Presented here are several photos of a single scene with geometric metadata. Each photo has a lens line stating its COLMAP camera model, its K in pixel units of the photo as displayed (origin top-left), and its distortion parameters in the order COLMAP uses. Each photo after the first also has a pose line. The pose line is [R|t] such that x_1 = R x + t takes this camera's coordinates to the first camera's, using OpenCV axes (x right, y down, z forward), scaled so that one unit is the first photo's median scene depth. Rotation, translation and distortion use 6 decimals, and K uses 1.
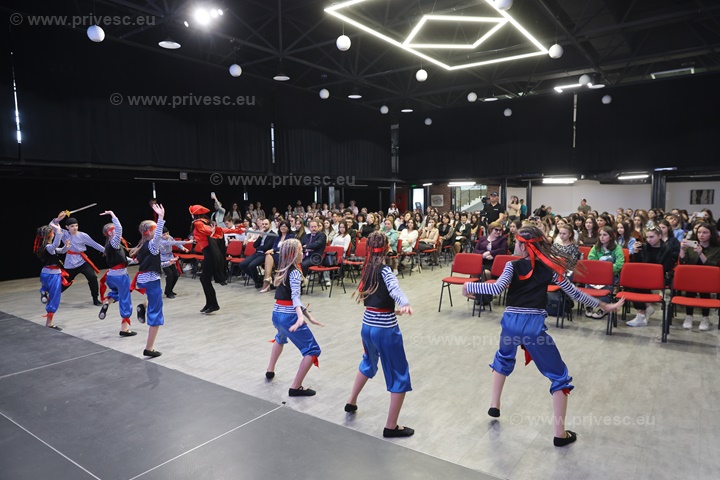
lens RADIAL K [[479.9, 0, 360.8], [0, 479.9, 240.9], [0, 0, 1]] dist [-0.002946, -0.001125]
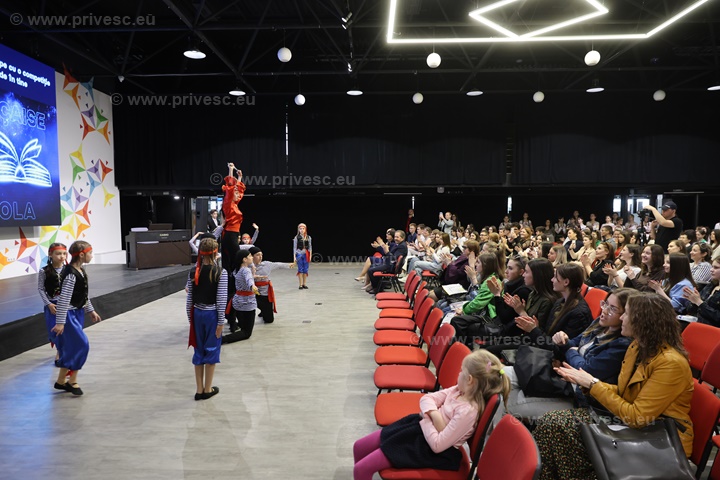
lens RADIAL K [[479.9, 0, 360.8], [0, 479.9, 240.9], [0, 0, 1]] dist [-0.002946, -0.001125]
pose [[0.560094, 0.057534, -0.826429, 0.737901], [-0.072338, 0.997172, 0.020395, -0.034847], [0.825265, 0.048359, 0.562672, 0.305357]]
